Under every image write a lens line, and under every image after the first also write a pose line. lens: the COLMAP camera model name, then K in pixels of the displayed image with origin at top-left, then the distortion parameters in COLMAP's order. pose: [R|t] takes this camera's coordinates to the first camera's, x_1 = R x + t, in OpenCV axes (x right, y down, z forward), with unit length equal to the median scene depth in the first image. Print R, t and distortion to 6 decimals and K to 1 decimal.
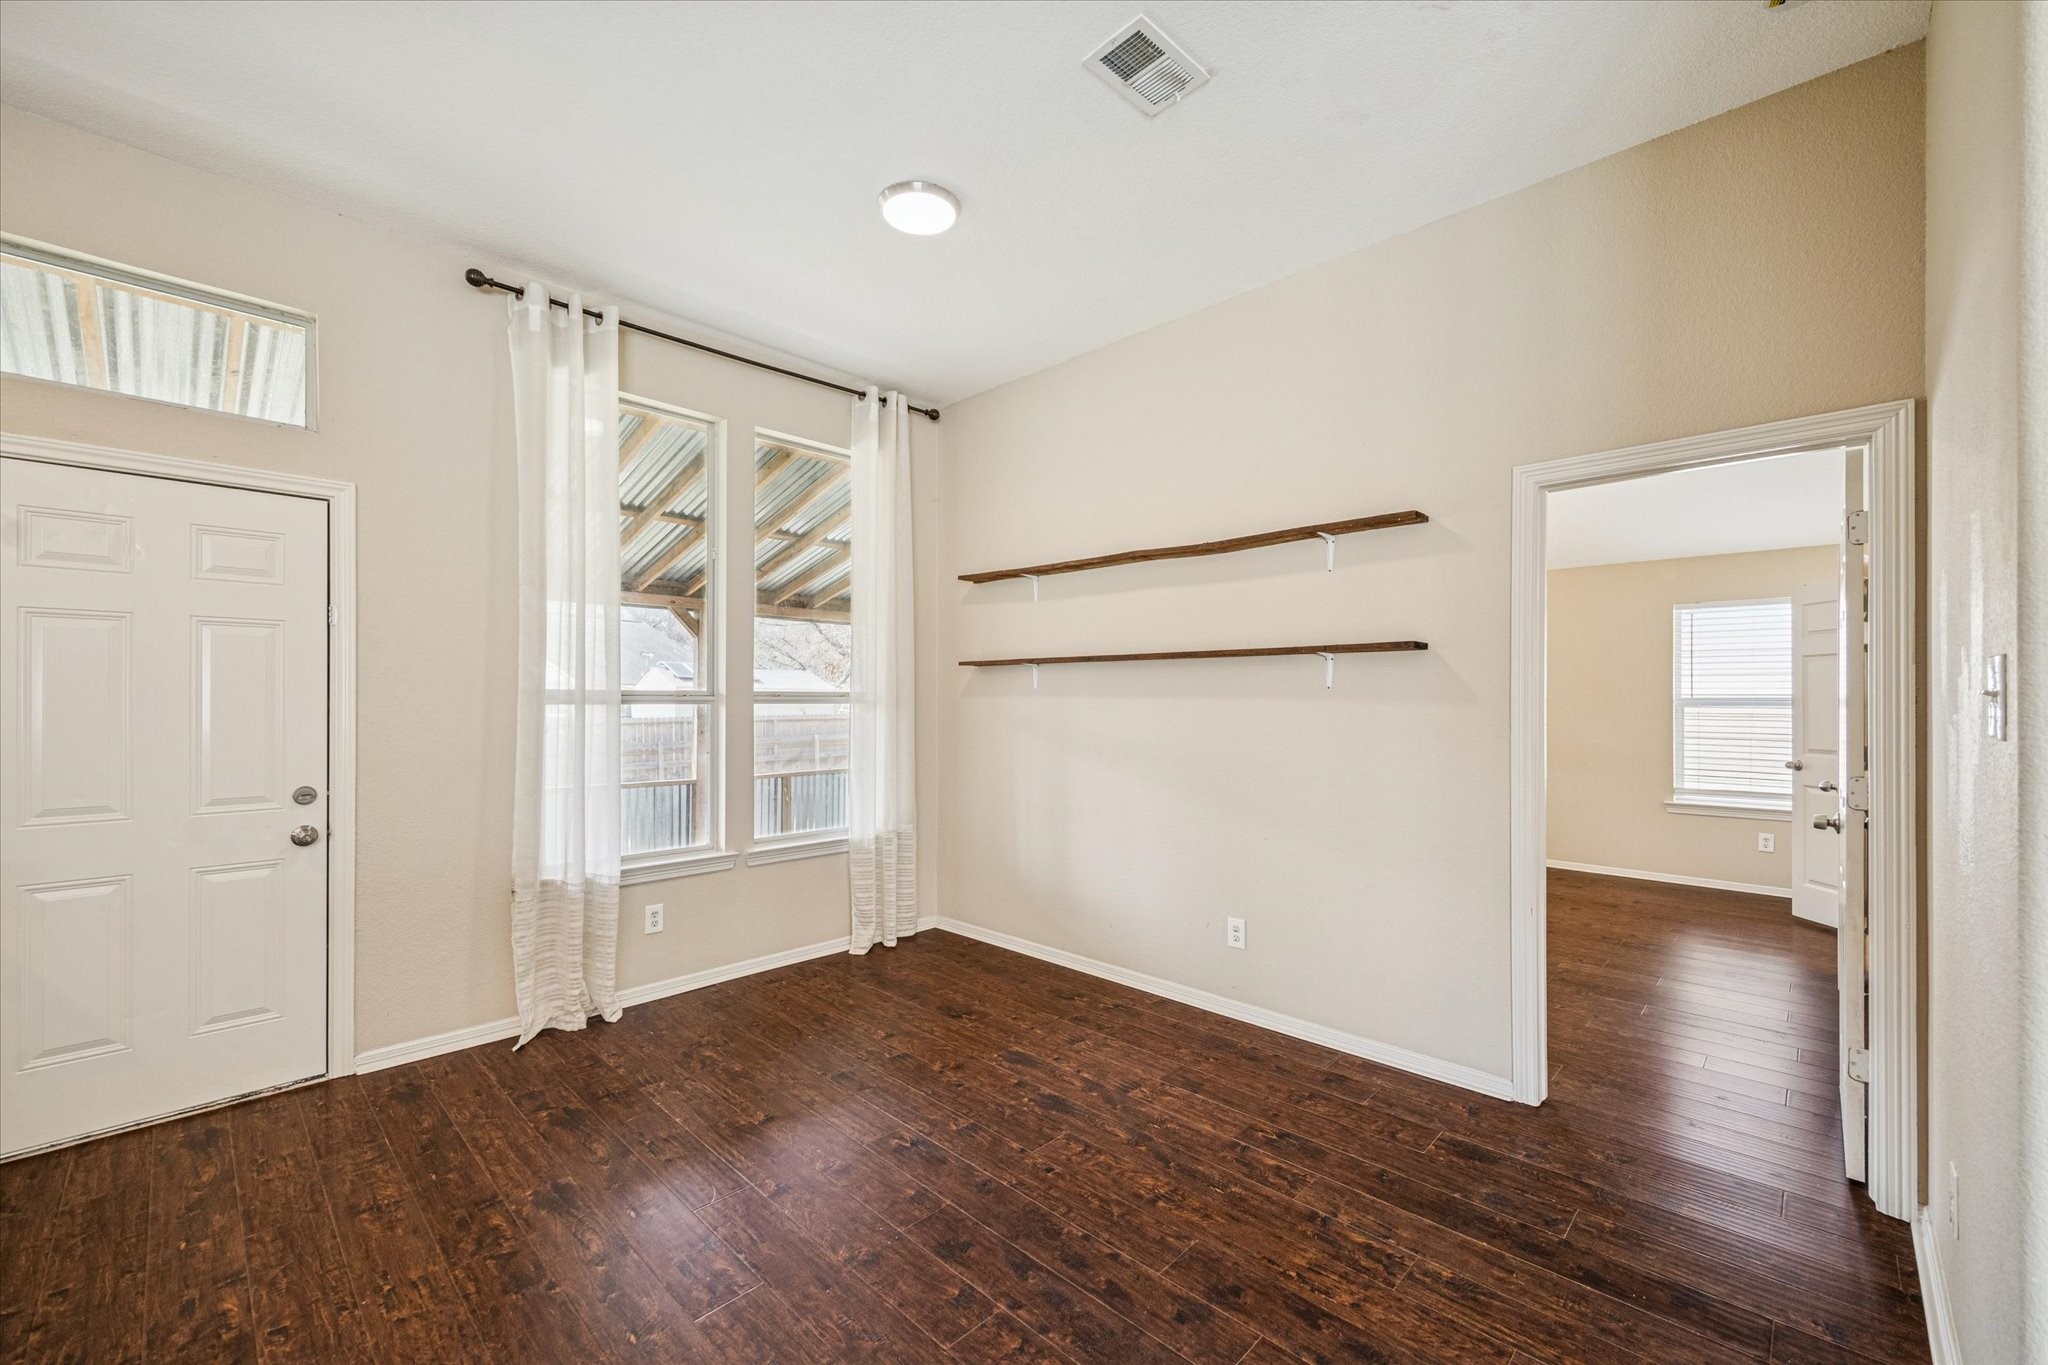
lens RADIAL K [[826.9, 0, 1029.1], [0, 826.9, 693.5], [0, 0, 1]] dist [-0.000244, -0.000635]
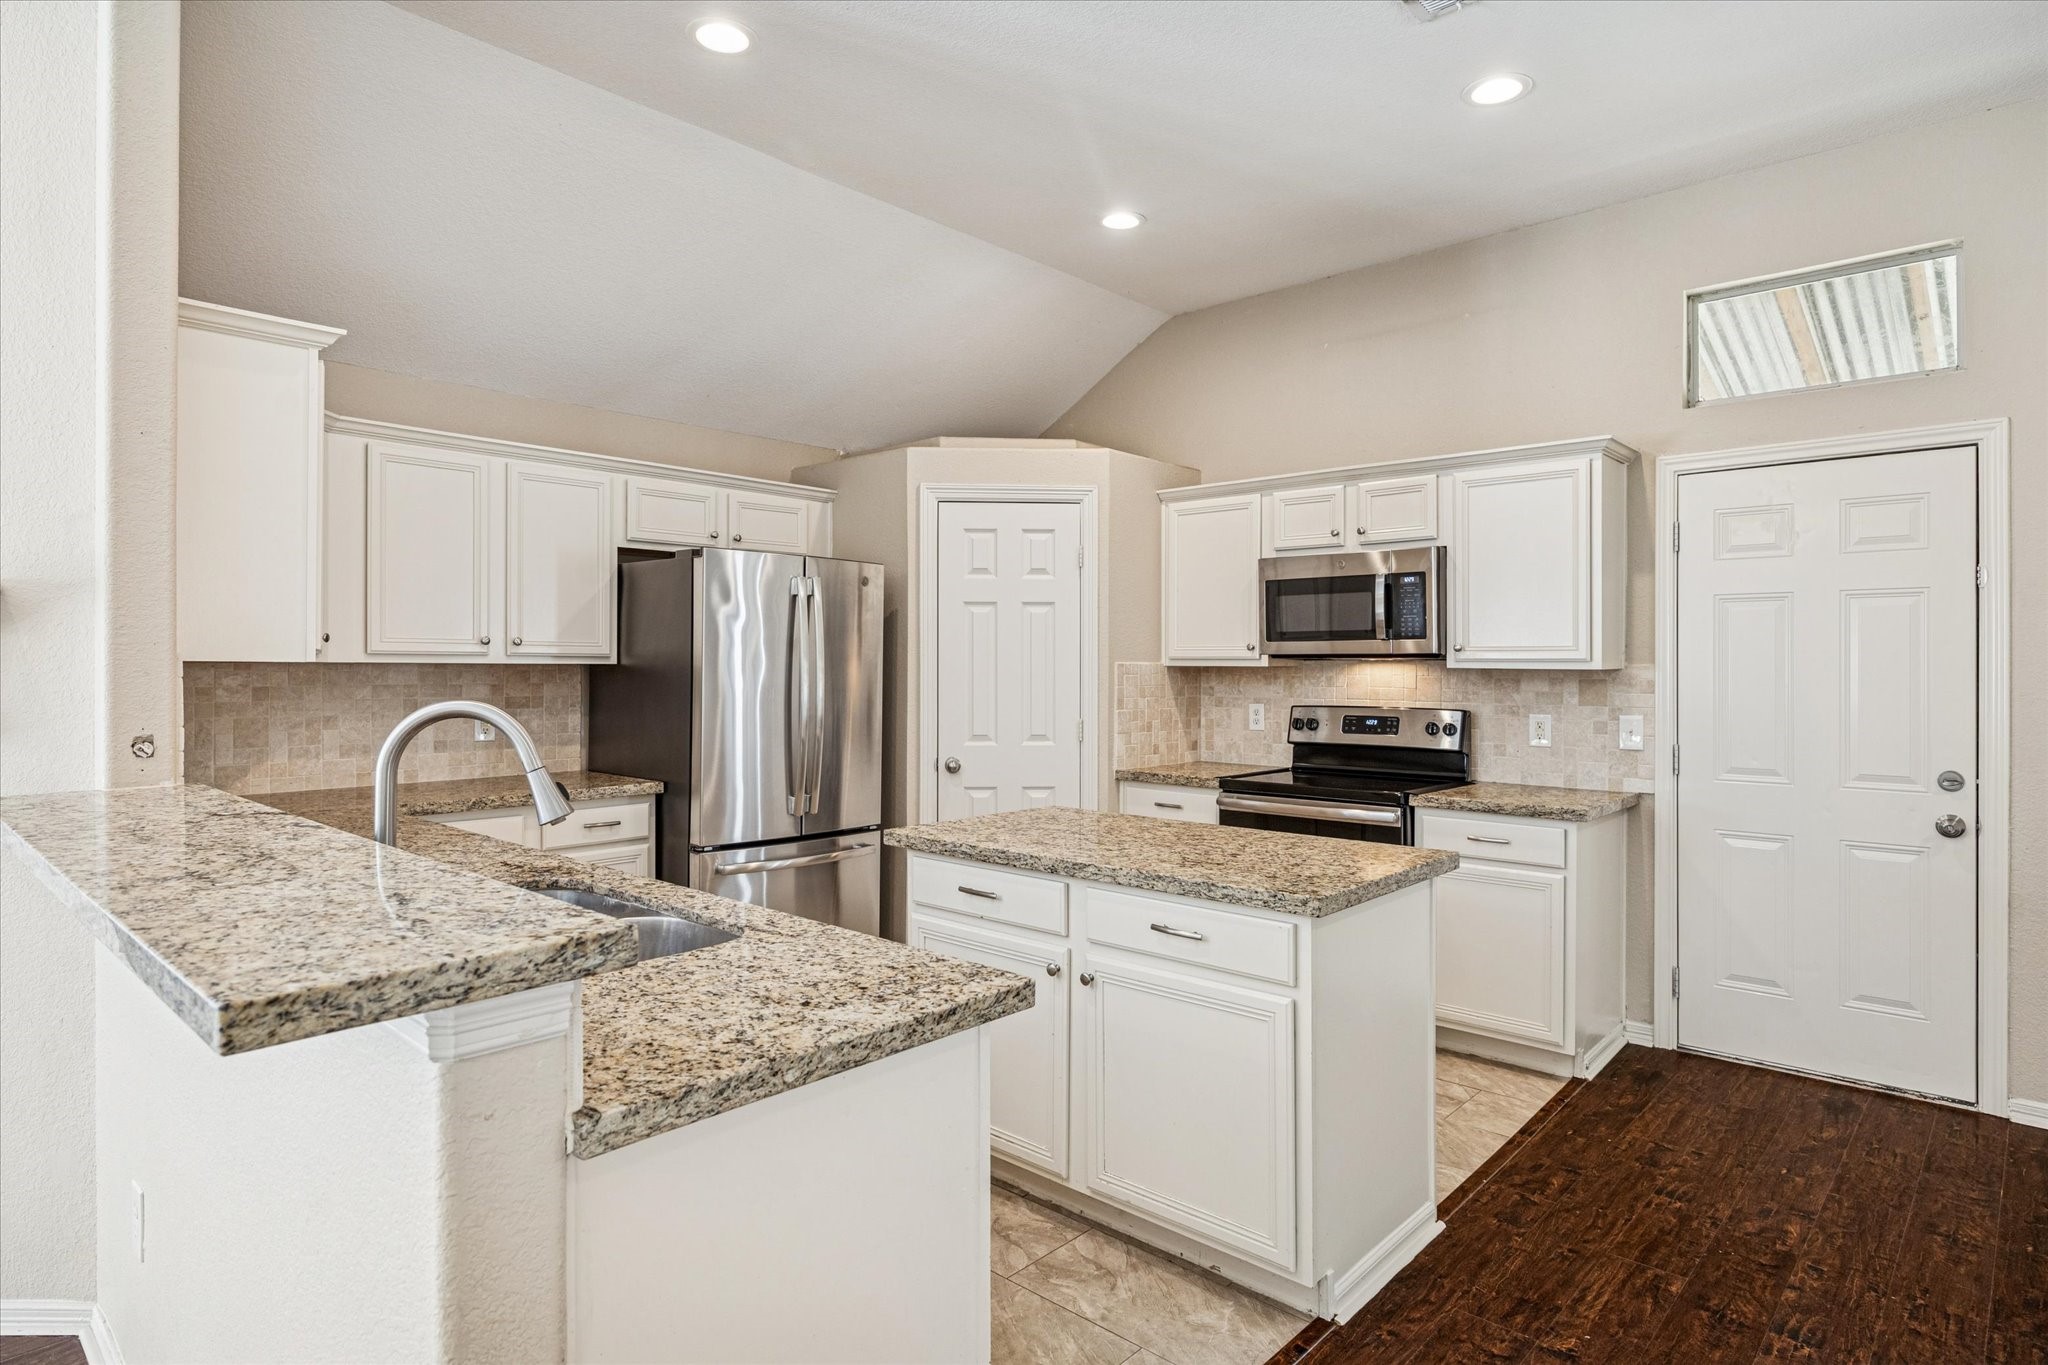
lens RADIAL K [[1149.2, 0, 1033.9], [0, 1149.2, 671.8], [0, 0, 1]] dist [-0.006402, -0.001200]
pose [[0.020522, -0.006959, -0.999765, 0.379507], [-0.001899, 0.999974, -0.006999, 0.017949], [0.999788, 0.002042, 0.020508, -0.017967]]
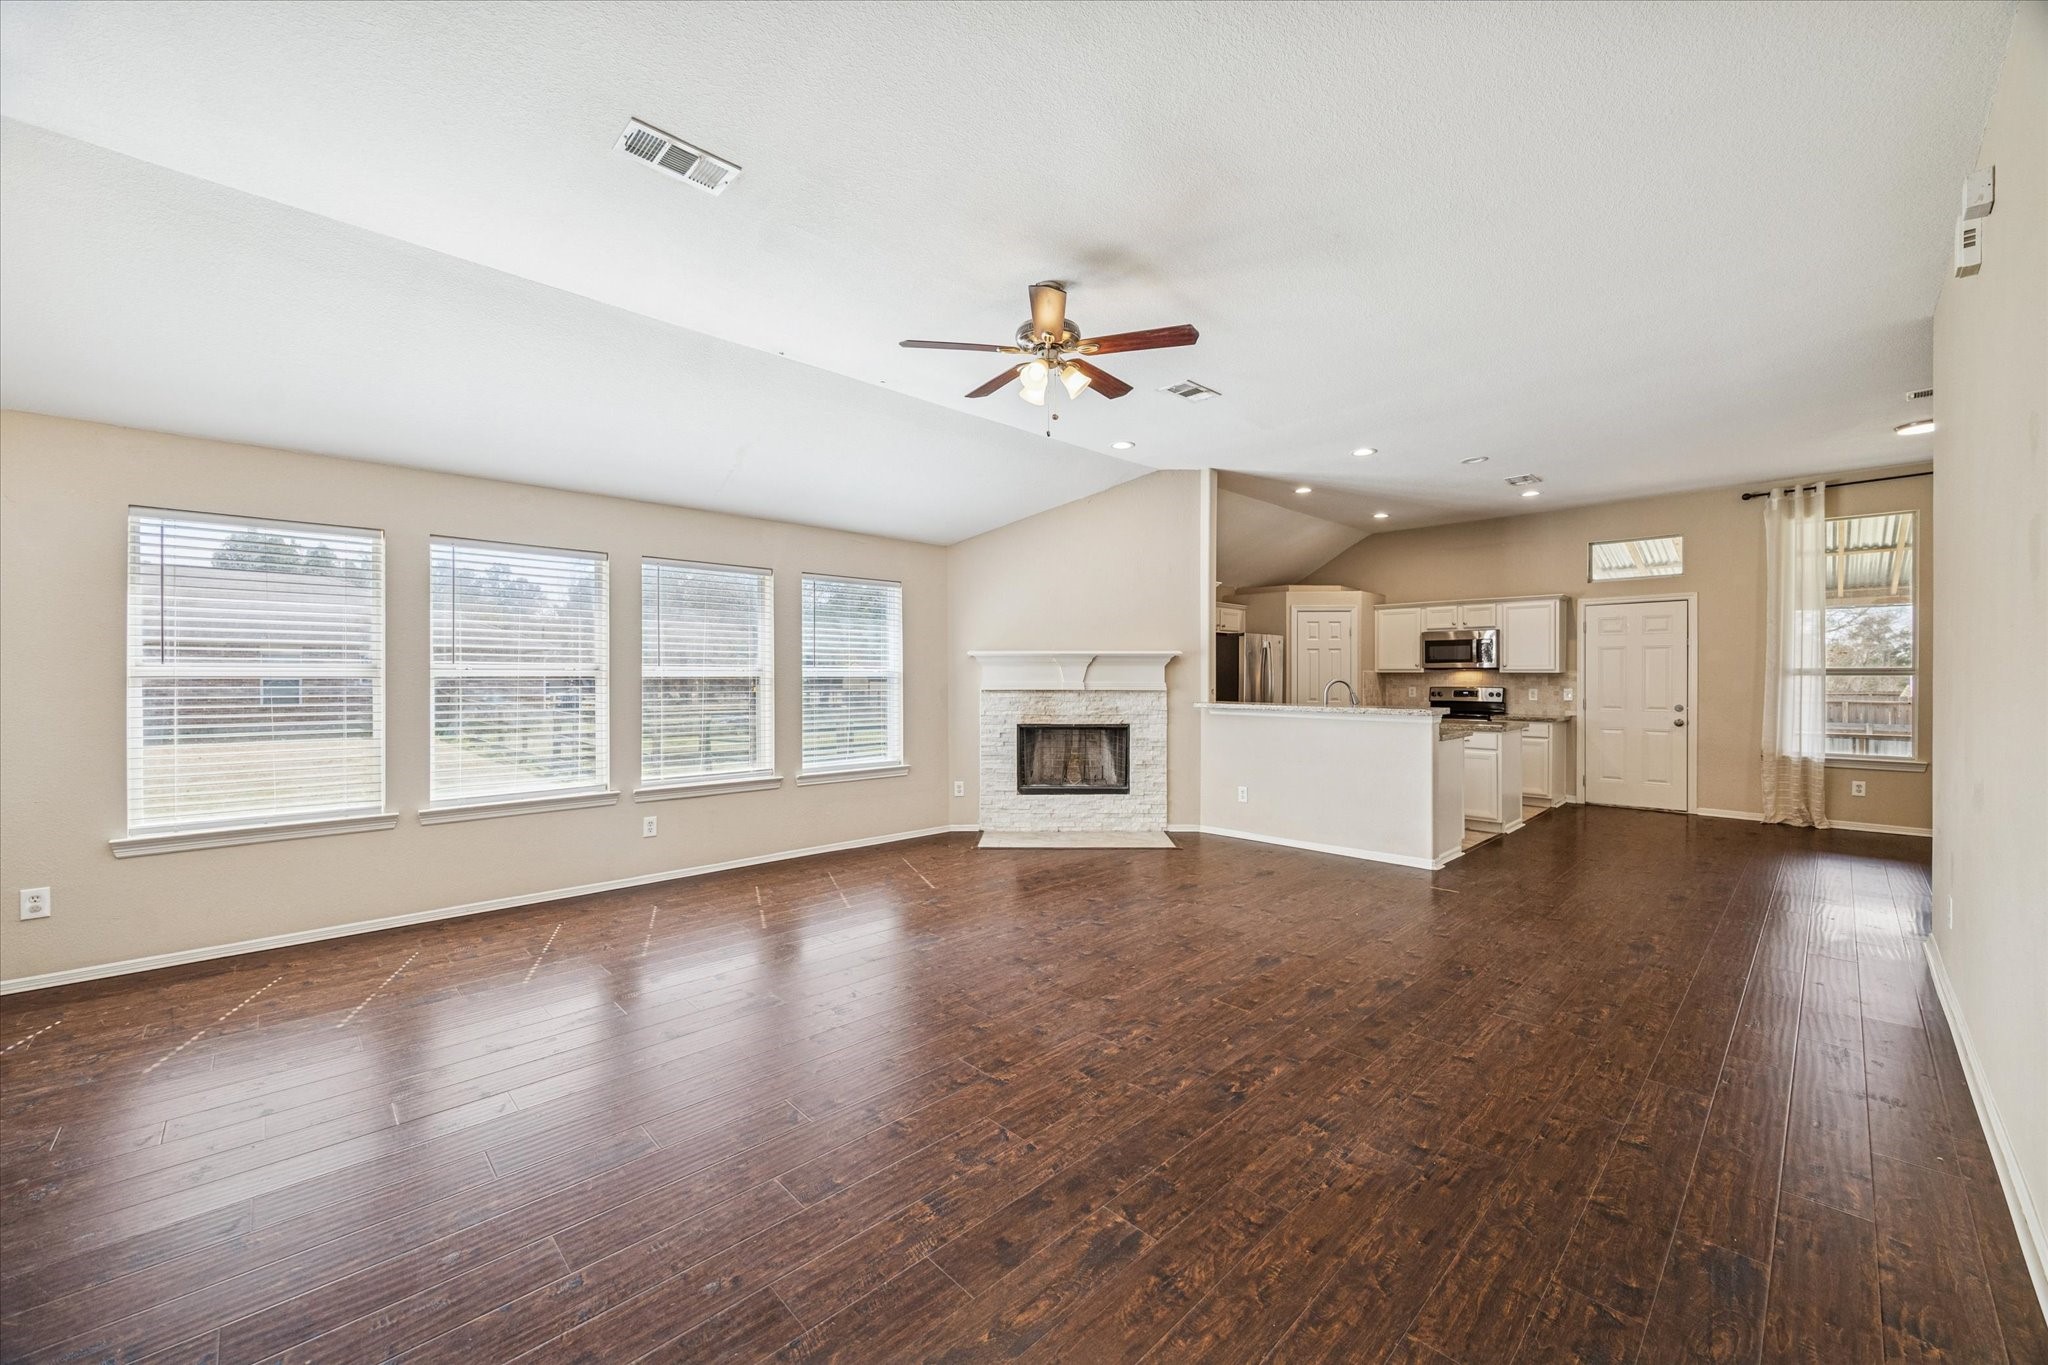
lens RADIAL K [[826.9, 0, 1013.8], [0, 826.9, 685.9], [0, 0, 1]] dist [-0.000244, -0.000635]
pose [[-0.031717, -0.009057, -0.999456, 2.210622], [-0.008196, 0.999928, -0.008801, 0.101543], [0.999463, 0.007913, -0.031789, -1.287447]]
